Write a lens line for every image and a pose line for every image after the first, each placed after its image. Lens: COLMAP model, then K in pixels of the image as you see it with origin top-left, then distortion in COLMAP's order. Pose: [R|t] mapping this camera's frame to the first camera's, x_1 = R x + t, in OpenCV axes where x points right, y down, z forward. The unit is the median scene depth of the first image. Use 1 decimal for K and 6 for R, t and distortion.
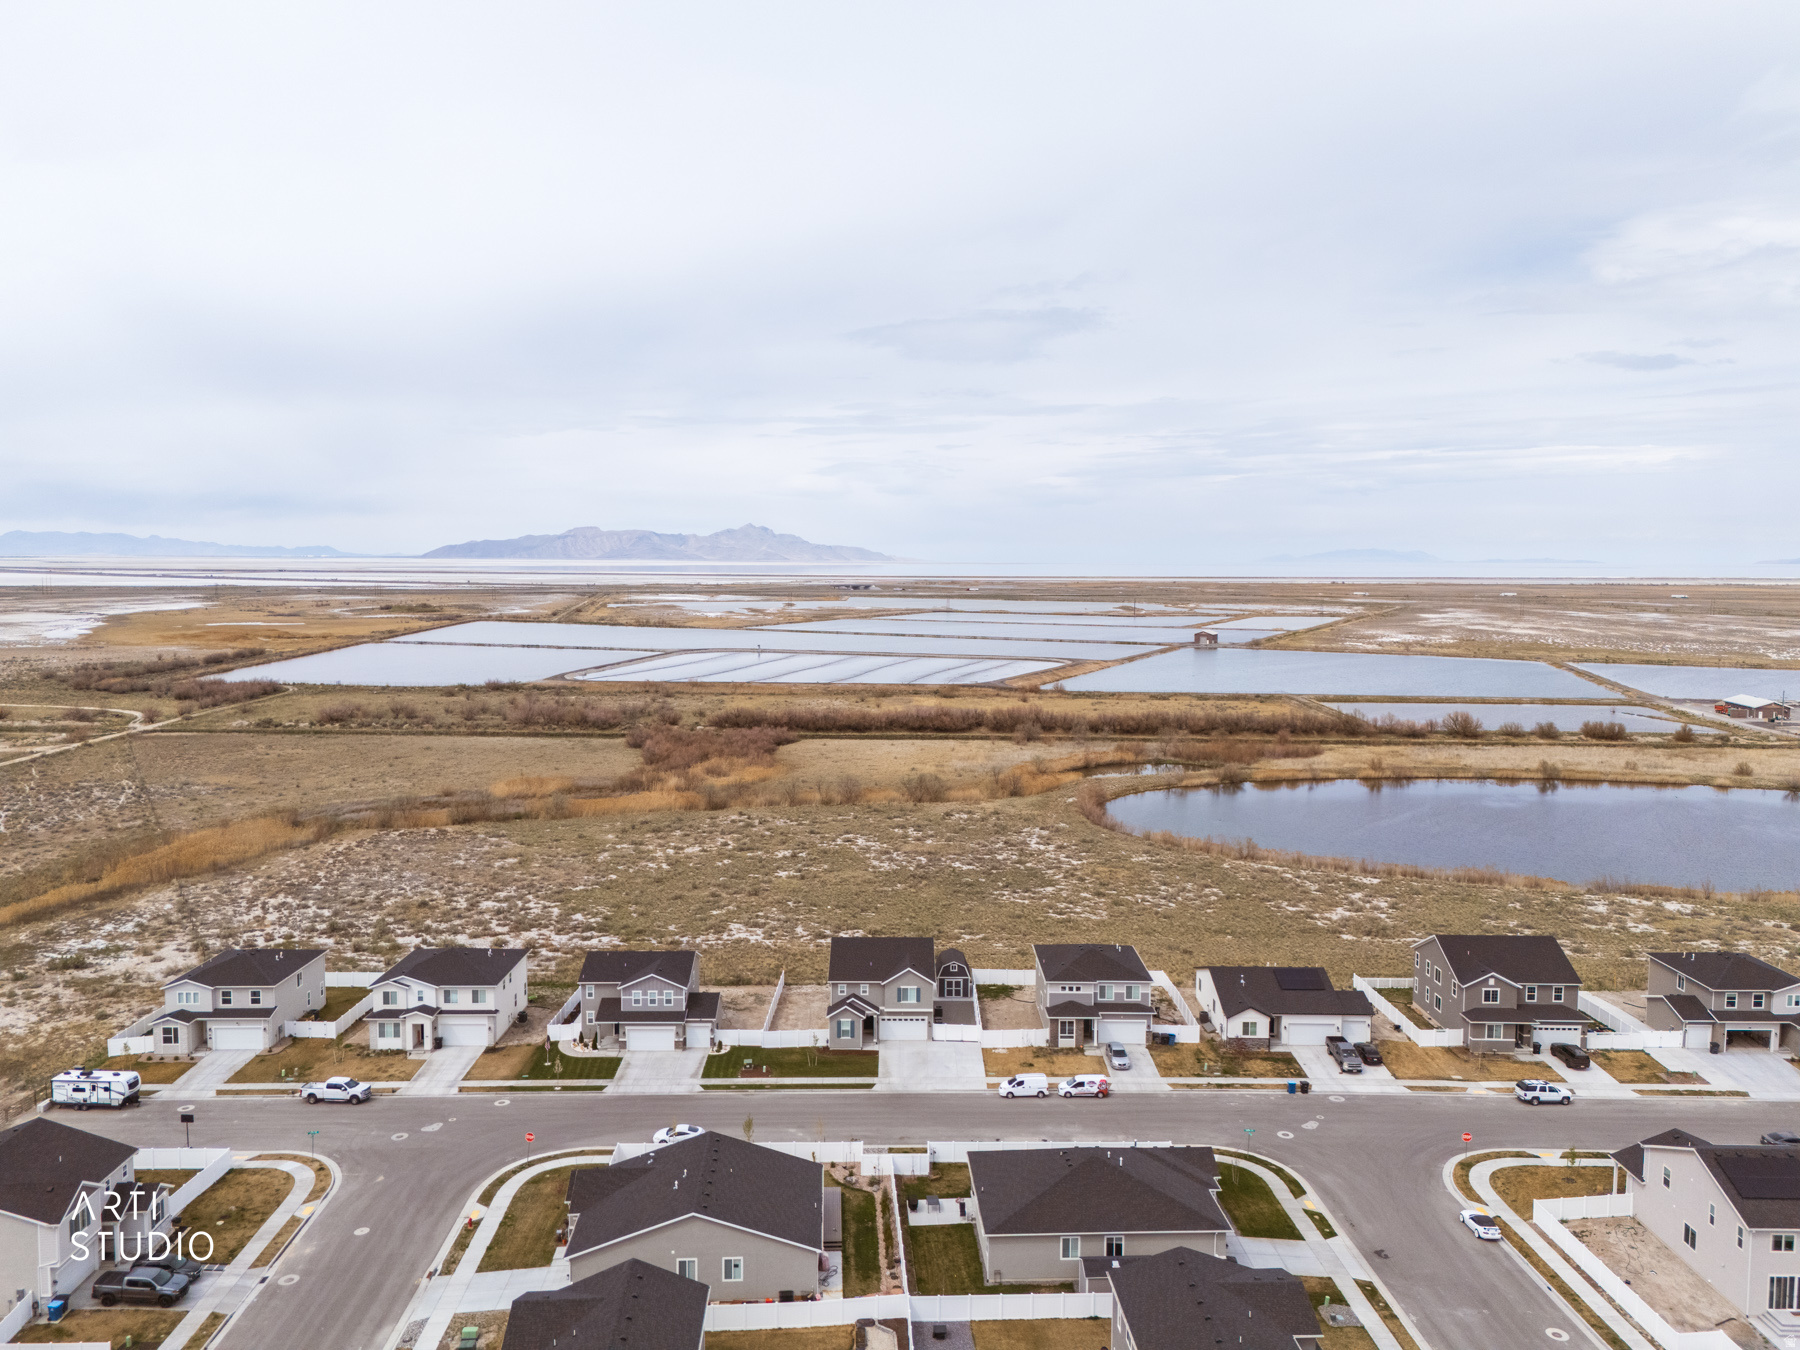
lens RADIAL K [[1314.5, 0, 905.8], [0, 1314.5, 674.5], [0, 0, 1]] dist [0.090045, -0.089121]
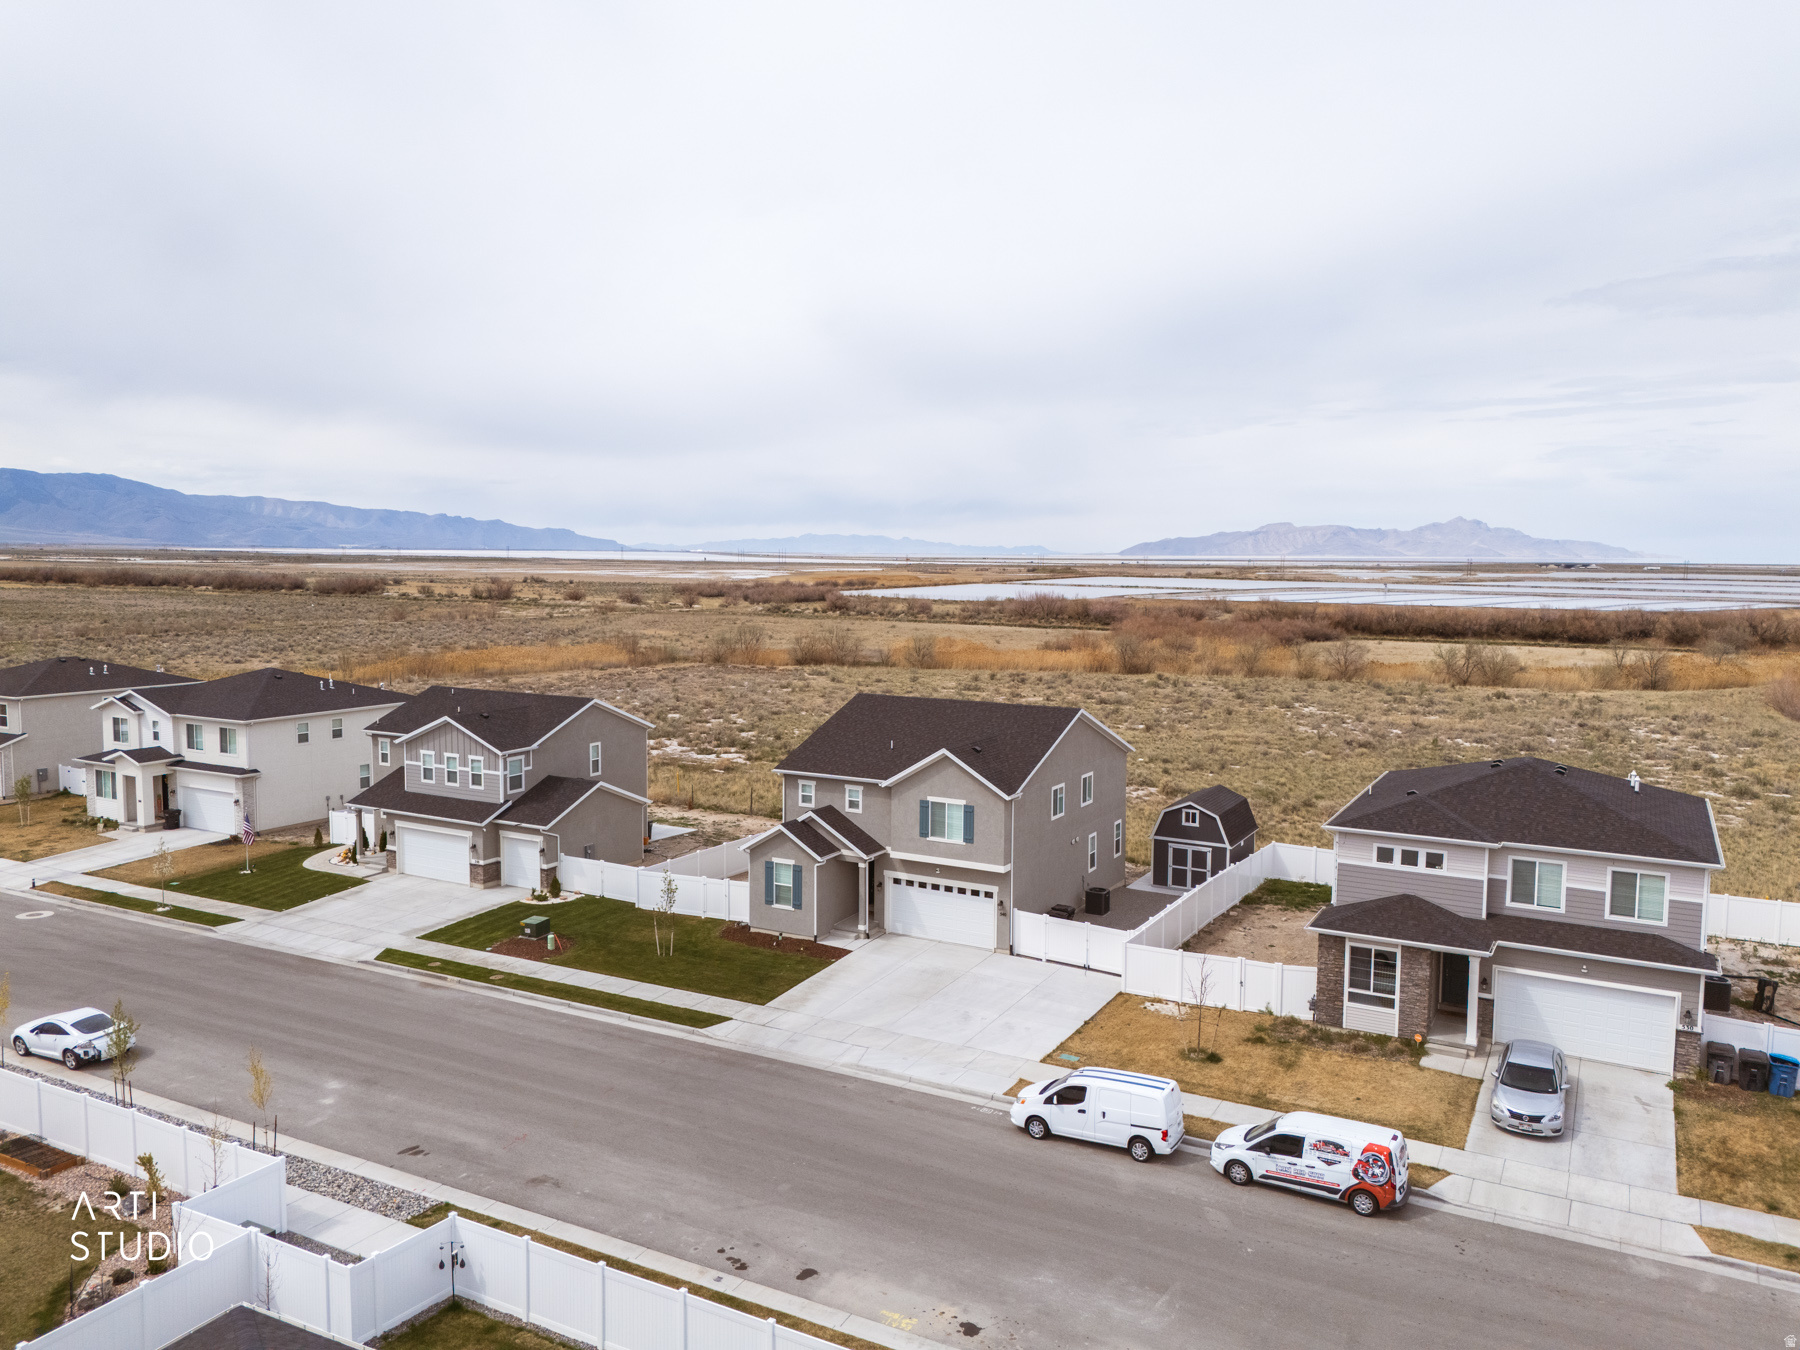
lens RADIAL K [[1318.1, 0, 905.4], [0, 1318.1, 675.6], [0, 0, 1]] dist [0.085408, -0.084022]
pose [[0.873090, 0.047425, -0.485247, 0.172639], [-0.046422, 0.998822, 0.014094, 0.195428], [0.485344, 0.010221, 0.874263, 0.661730]]
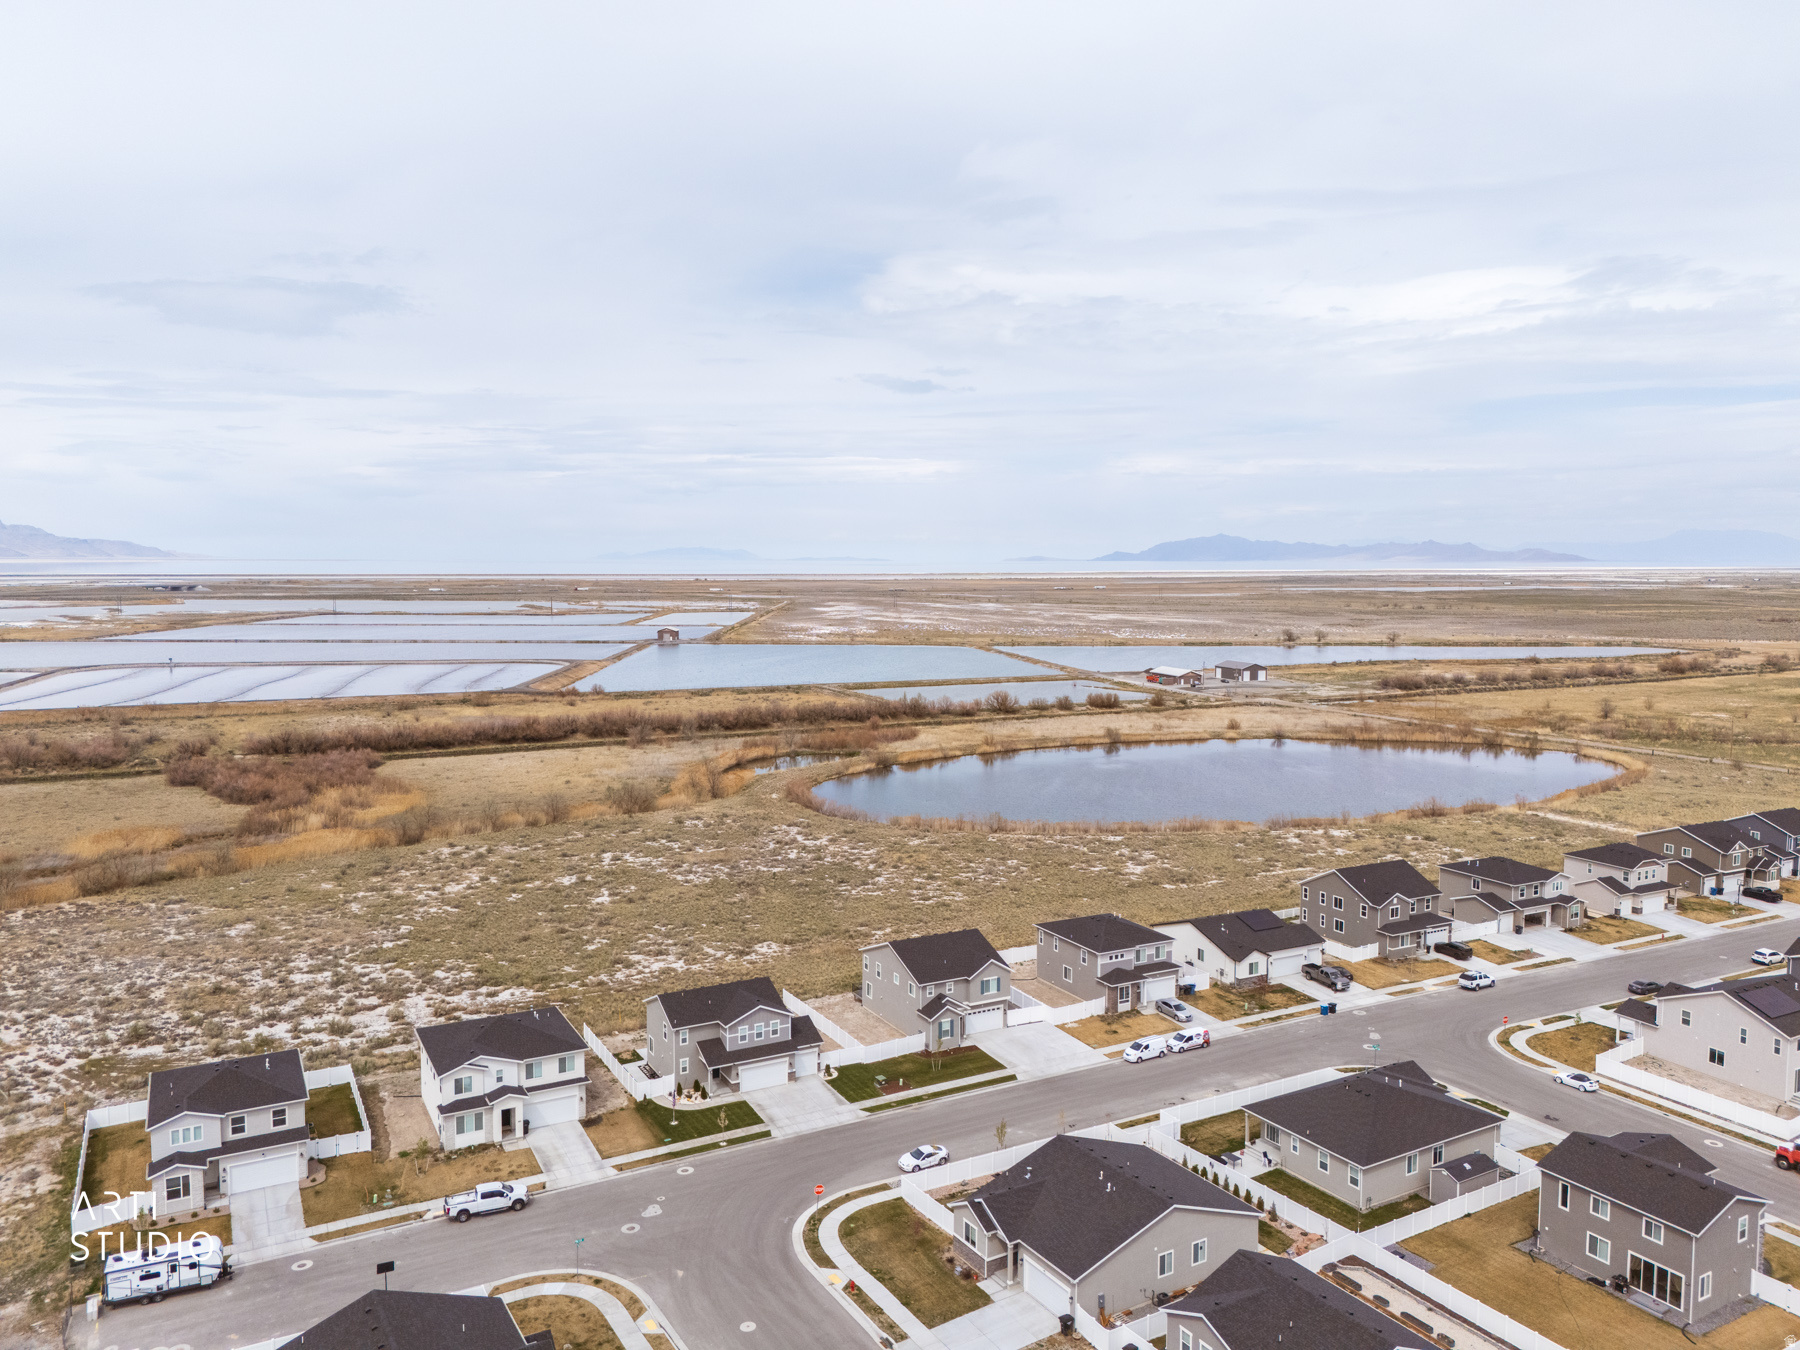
lens RADIAL K [[1318.1, 0, 905.4], [0, 1318.1, 675.6], [0, 0, 1]] dist [0.085408, -0.084022]
pose [[0.882516, -0.045715, 0.468056, -0.518783], [0.044395, 0.998918, 0.013858, -0.012423], [-0.468183, 0.008550, 0.883590, 0.129648]]
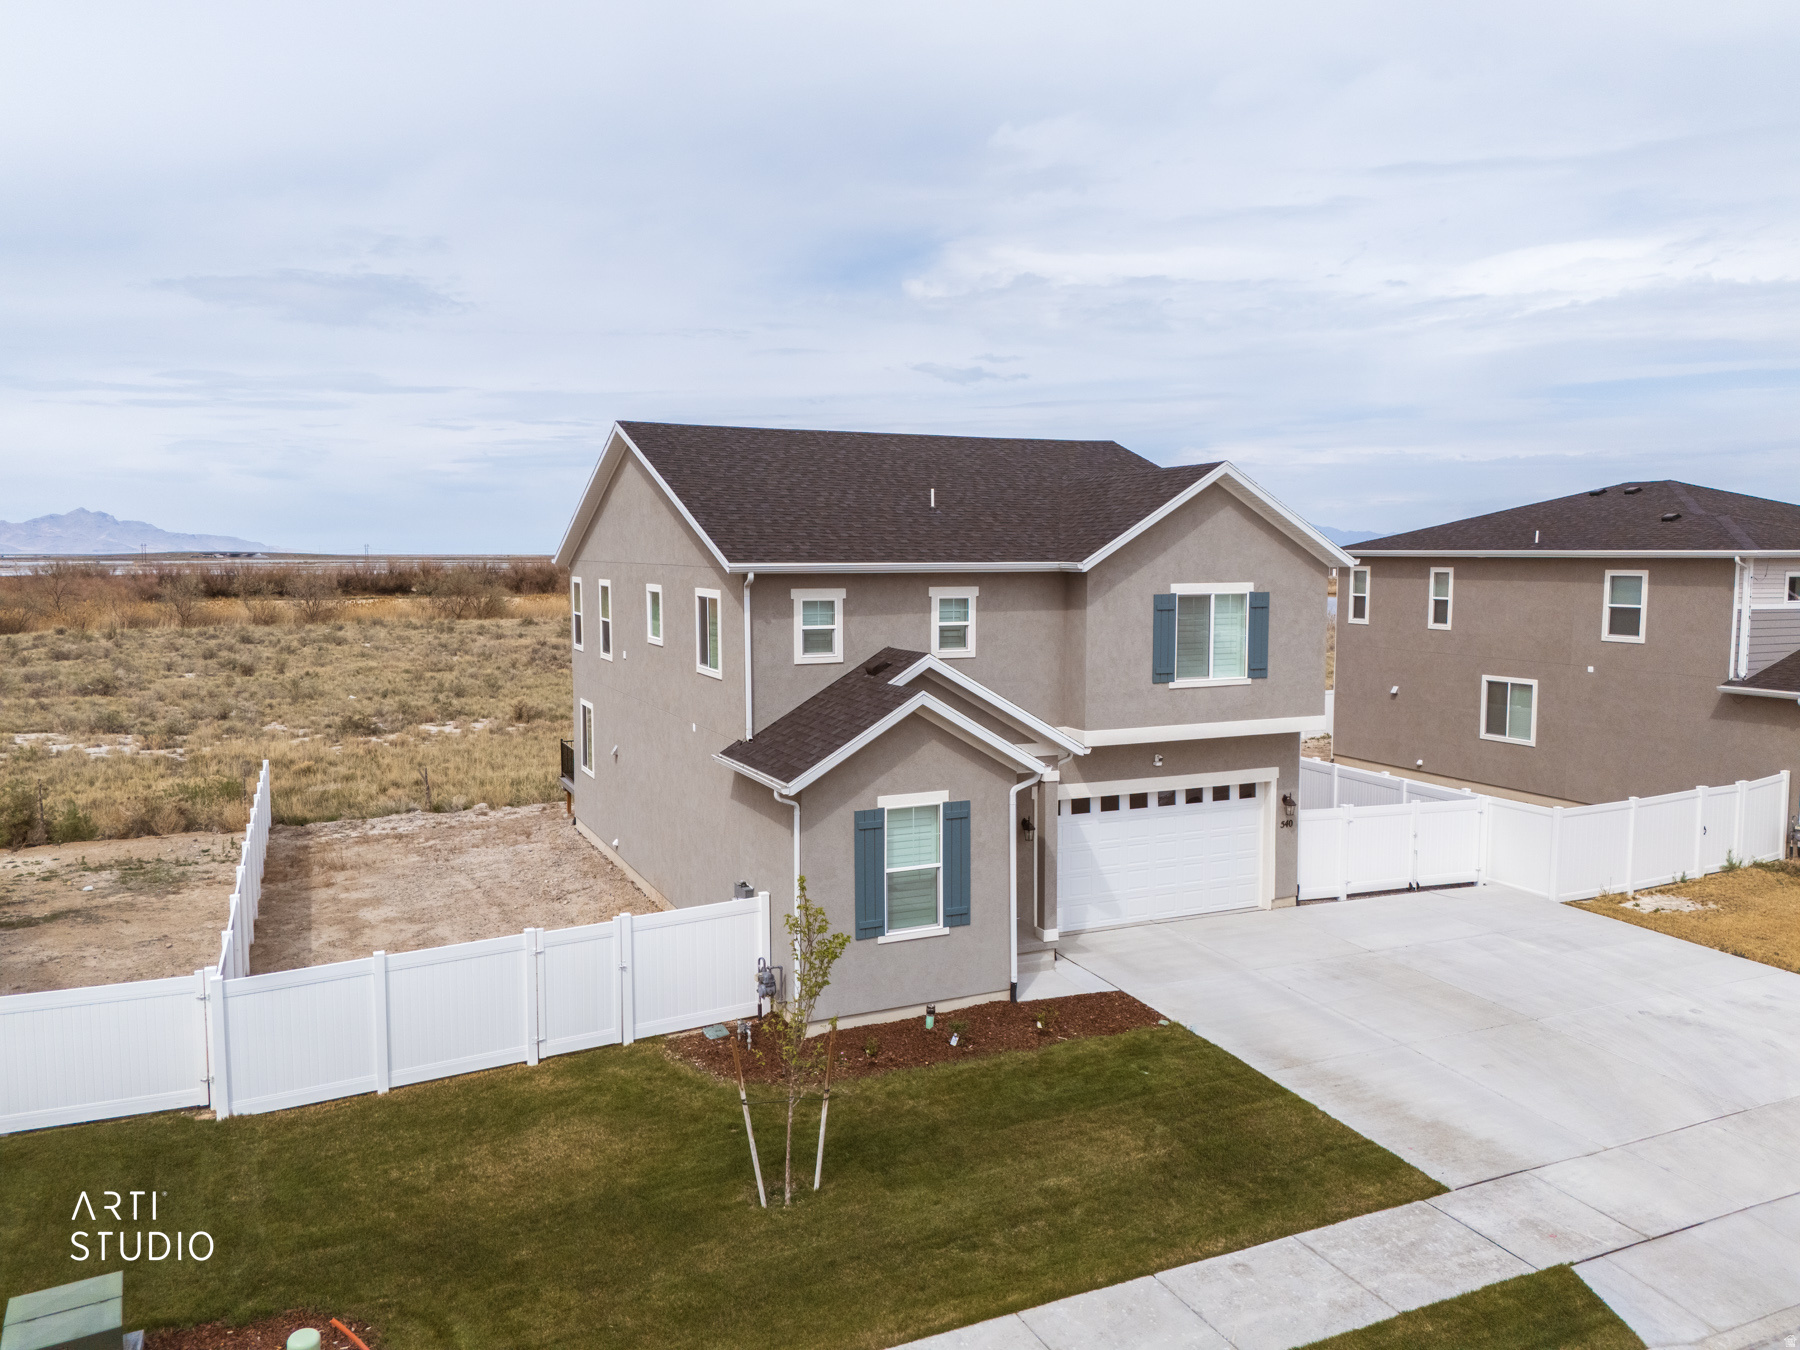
lens RADIAL K [[1322.3, 0, 906.9], [0, 1322.3, 679.5], [0, 0, 1]] dist [0.081835, -0.079310]
pose [[0.909550, -0.047562, 0.412865, -0.099945], [0.043634, 0.998868, 0.018942, 0.242289], [-0.413298, 0.000787, 0.910595, 0.862961]]
